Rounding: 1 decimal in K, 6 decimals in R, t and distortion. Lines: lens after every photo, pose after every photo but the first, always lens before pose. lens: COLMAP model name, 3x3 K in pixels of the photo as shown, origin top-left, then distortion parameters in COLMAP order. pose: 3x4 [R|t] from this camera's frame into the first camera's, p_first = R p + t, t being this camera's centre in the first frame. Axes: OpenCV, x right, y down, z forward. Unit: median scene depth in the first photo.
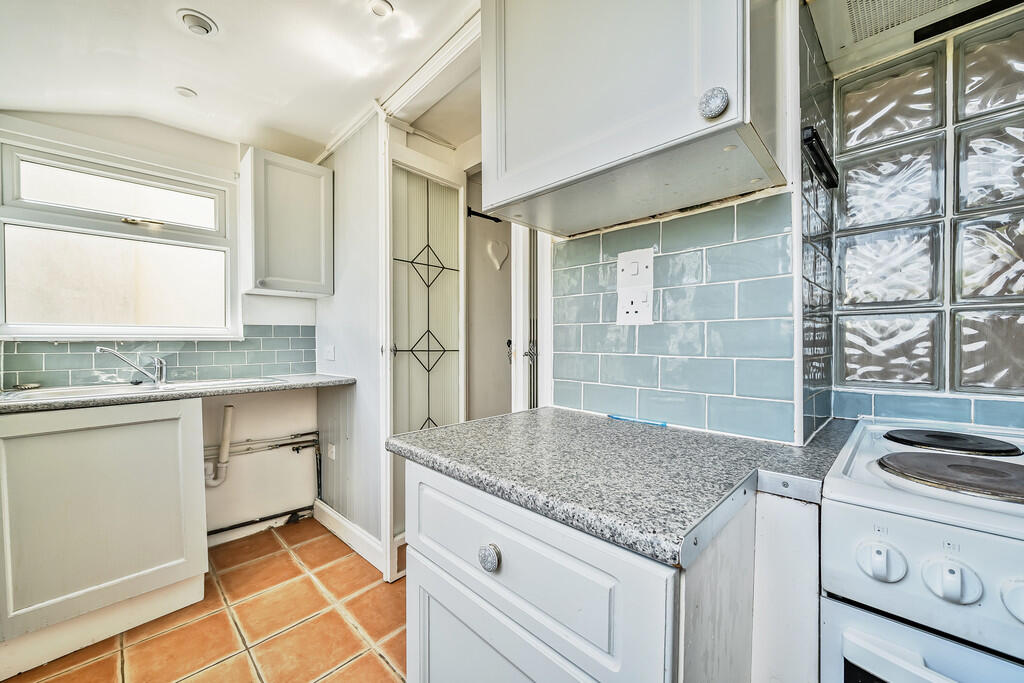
lens RADIAL K [[402.7, 0, 512.9], [0, 402.7, 347.5], [0, 0, 1]] dist [0.001080, 0.000079]
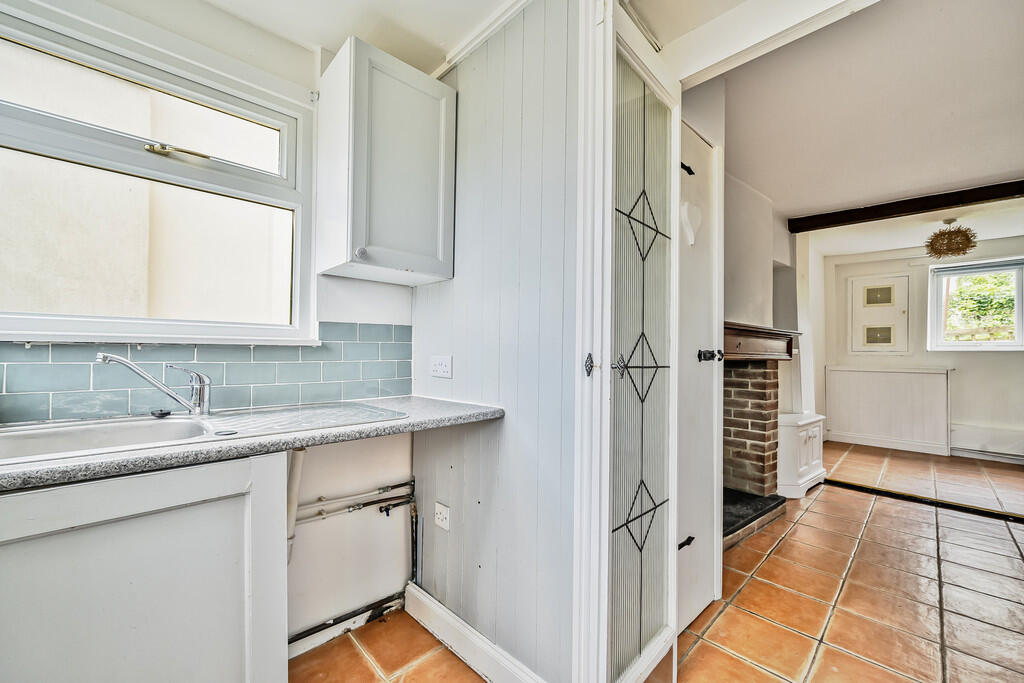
lens RADIAL K [[402.7, 0, 498.6], [0, 402.7, 348.7], [0, 0, 1]] dist [0.001080, 0.000079]
pose [[0.999640, 0.015278, -0.022039, -0.360191], [-0.015749, 0.999648, -0.021344, -0.002926], [0.021705, 0.021684, 0.999529, 0.351568]]
